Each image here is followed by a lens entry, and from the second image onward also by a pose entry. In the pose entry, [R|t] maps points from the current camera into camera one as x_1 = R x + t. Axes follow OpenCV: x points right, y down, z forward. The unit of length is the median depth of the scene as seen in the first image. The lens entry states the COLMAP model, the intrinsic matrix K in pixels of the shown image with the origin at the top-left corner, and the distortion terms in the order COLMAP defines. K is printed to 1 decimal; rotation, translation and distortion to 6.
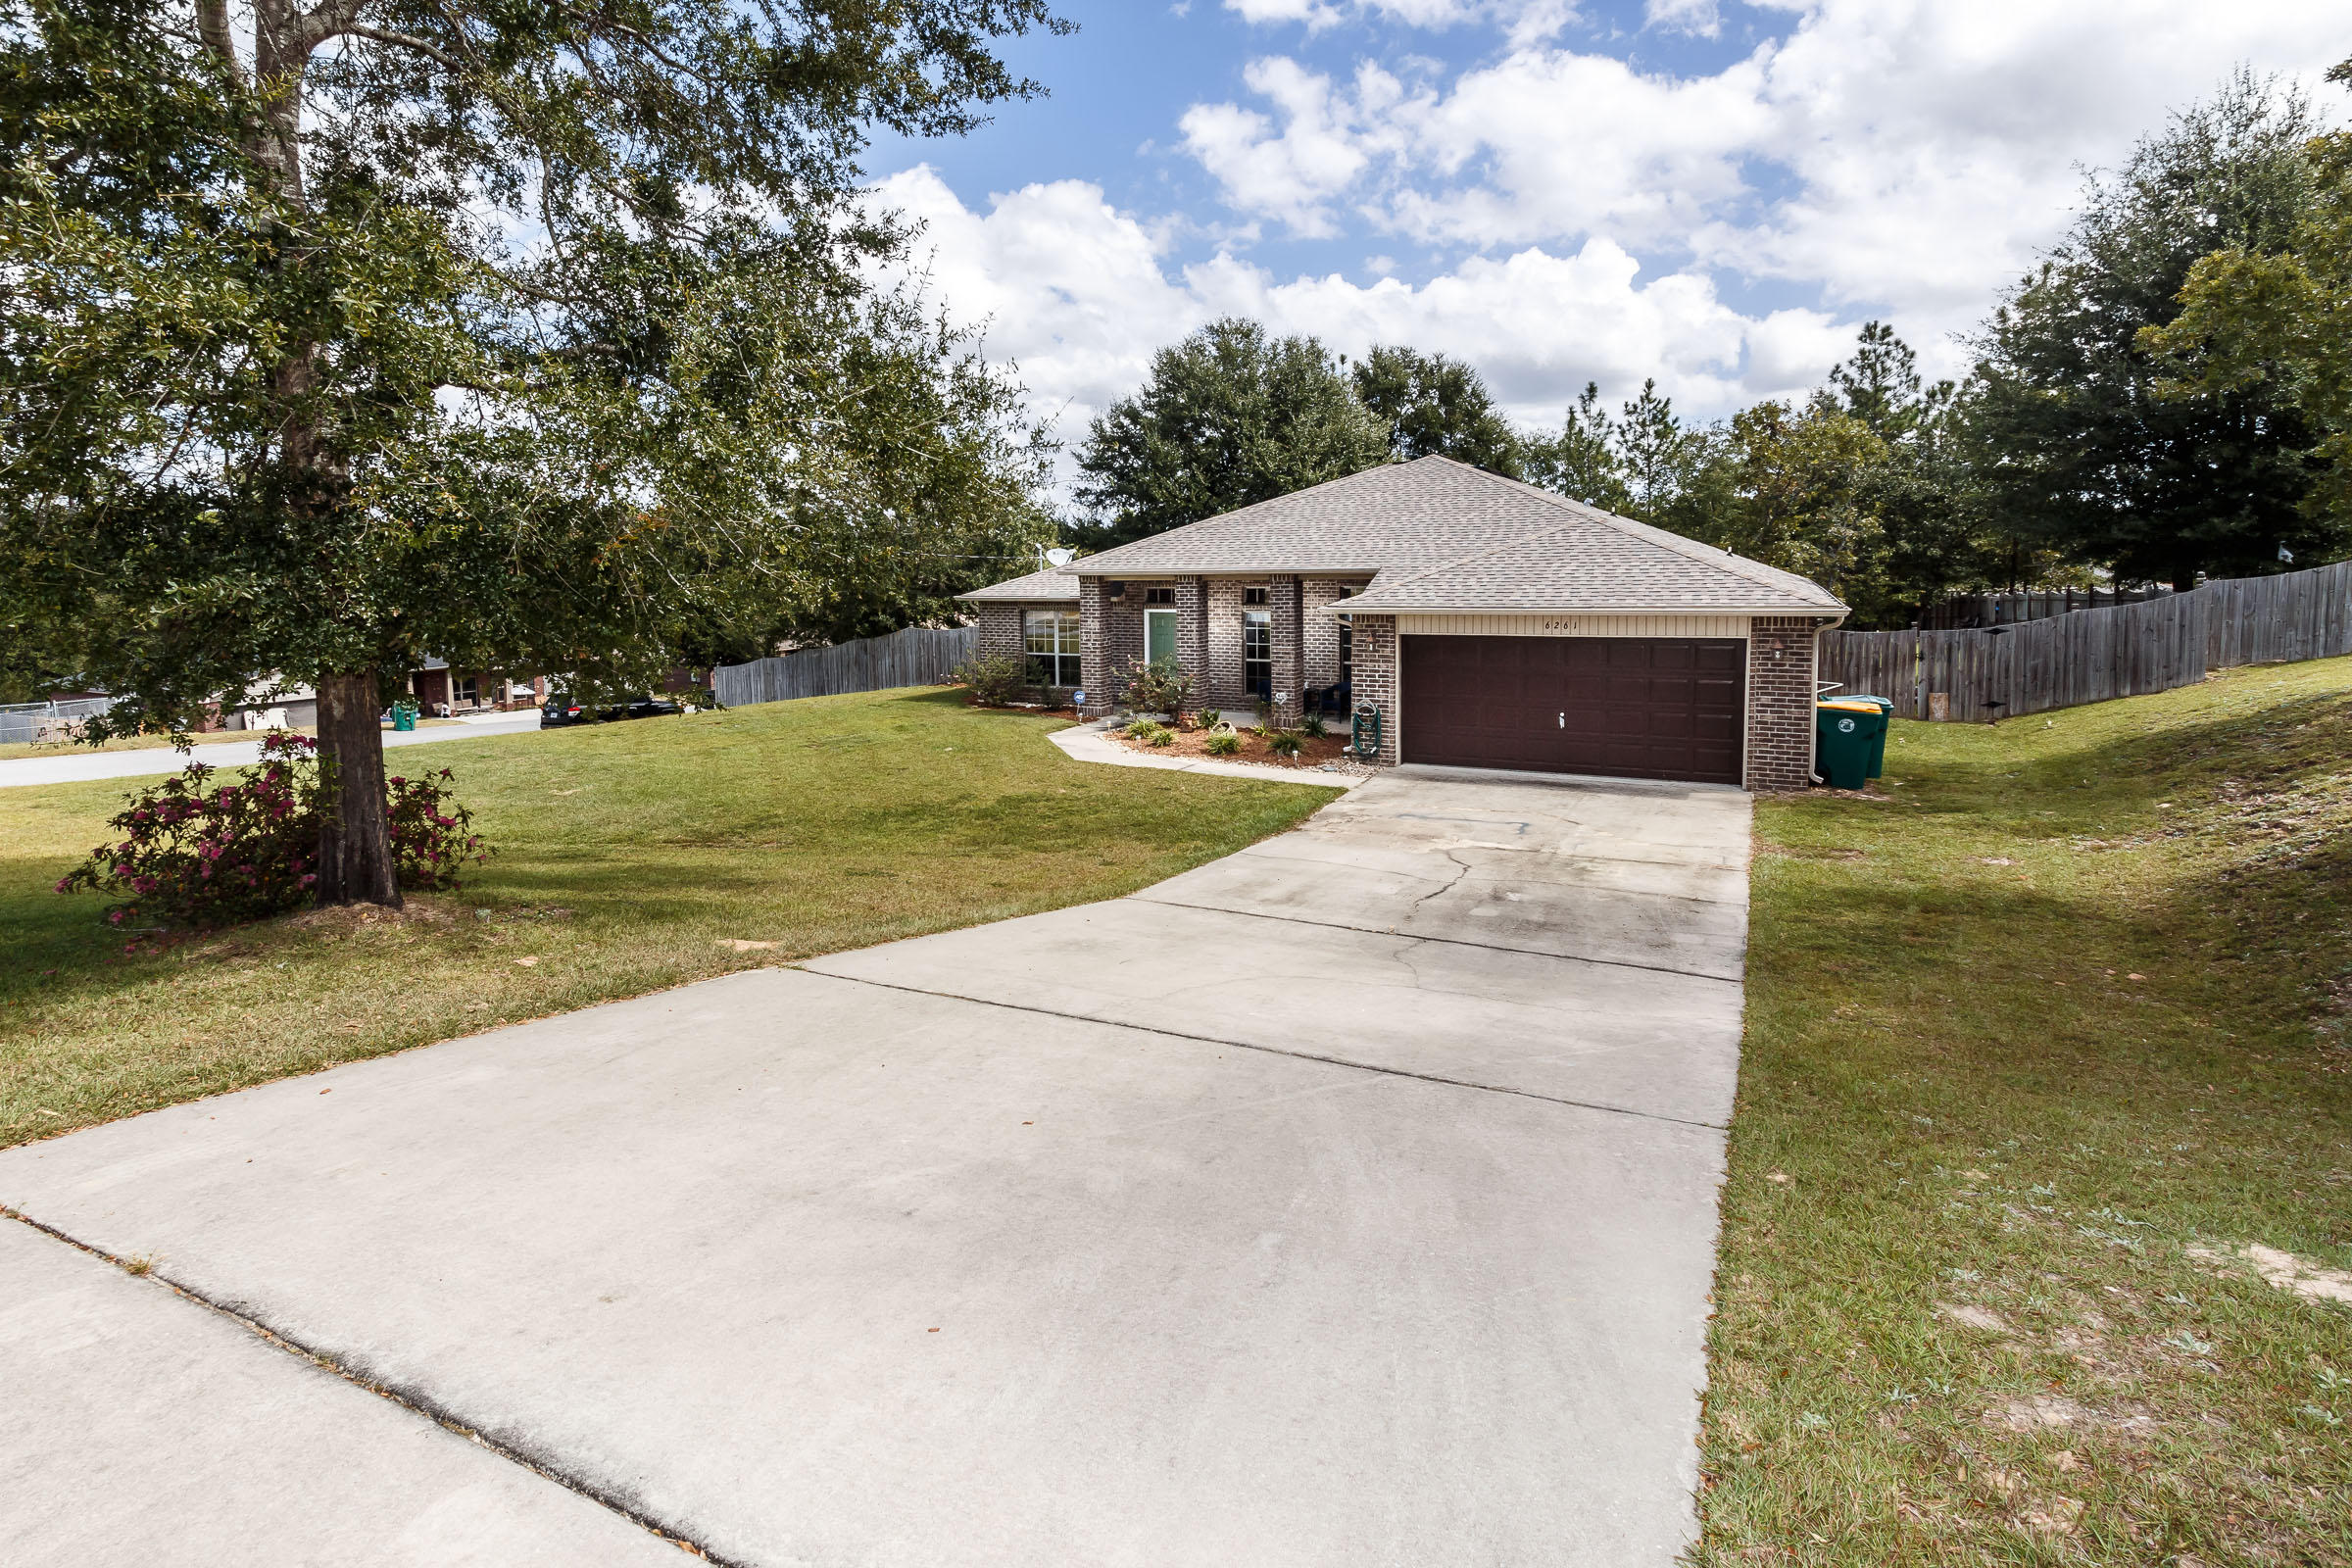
lens RADIAL K [[1118.4, 0, 1174.2], [0, 1118.4, 724.4], [0, 0, 1]] dist [0.017792, -0.001036]
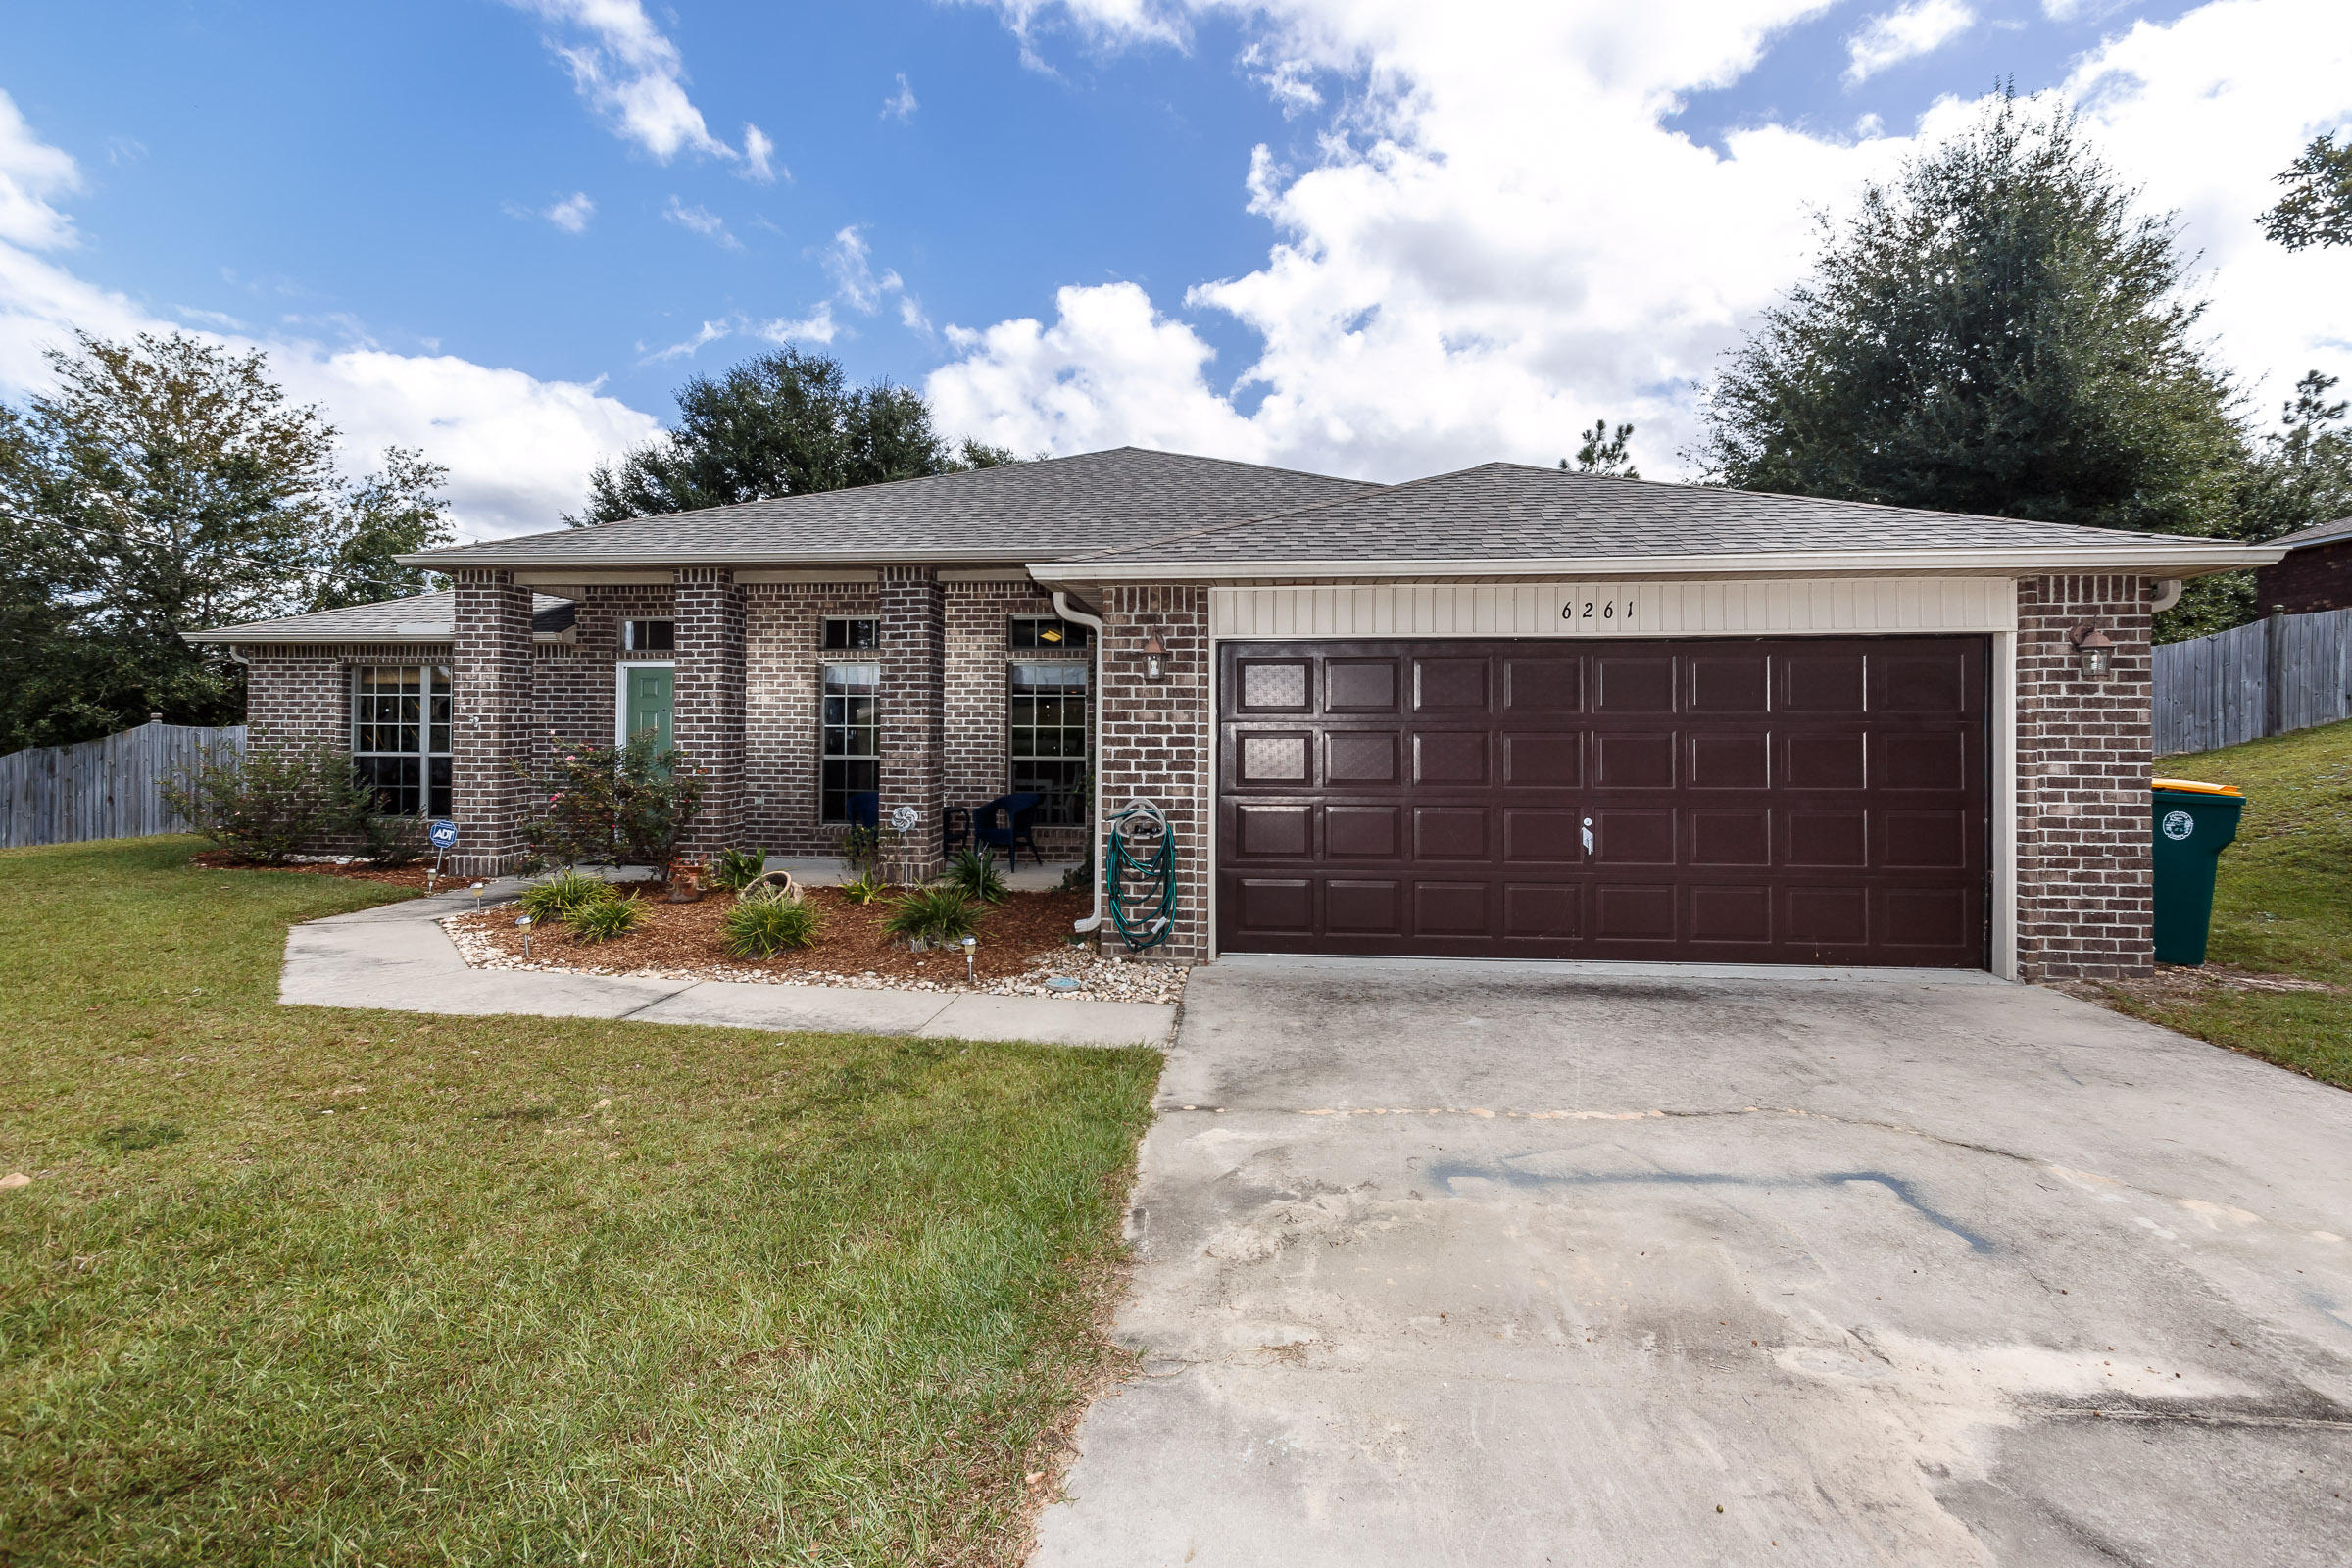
lens RADIAL K [[1118.4, 0, 1174.2], [0, 1118.4, 724.4], [0, 0, 1]] dist [0.017792, -0.001036]
pose [[0.930645, 0.011775, 0.365733, 0.025832], [0.039501, 0.990409, -0.132400, 0.003629], [-0.363785, 0.137664, 0.921254, 0.476521]]
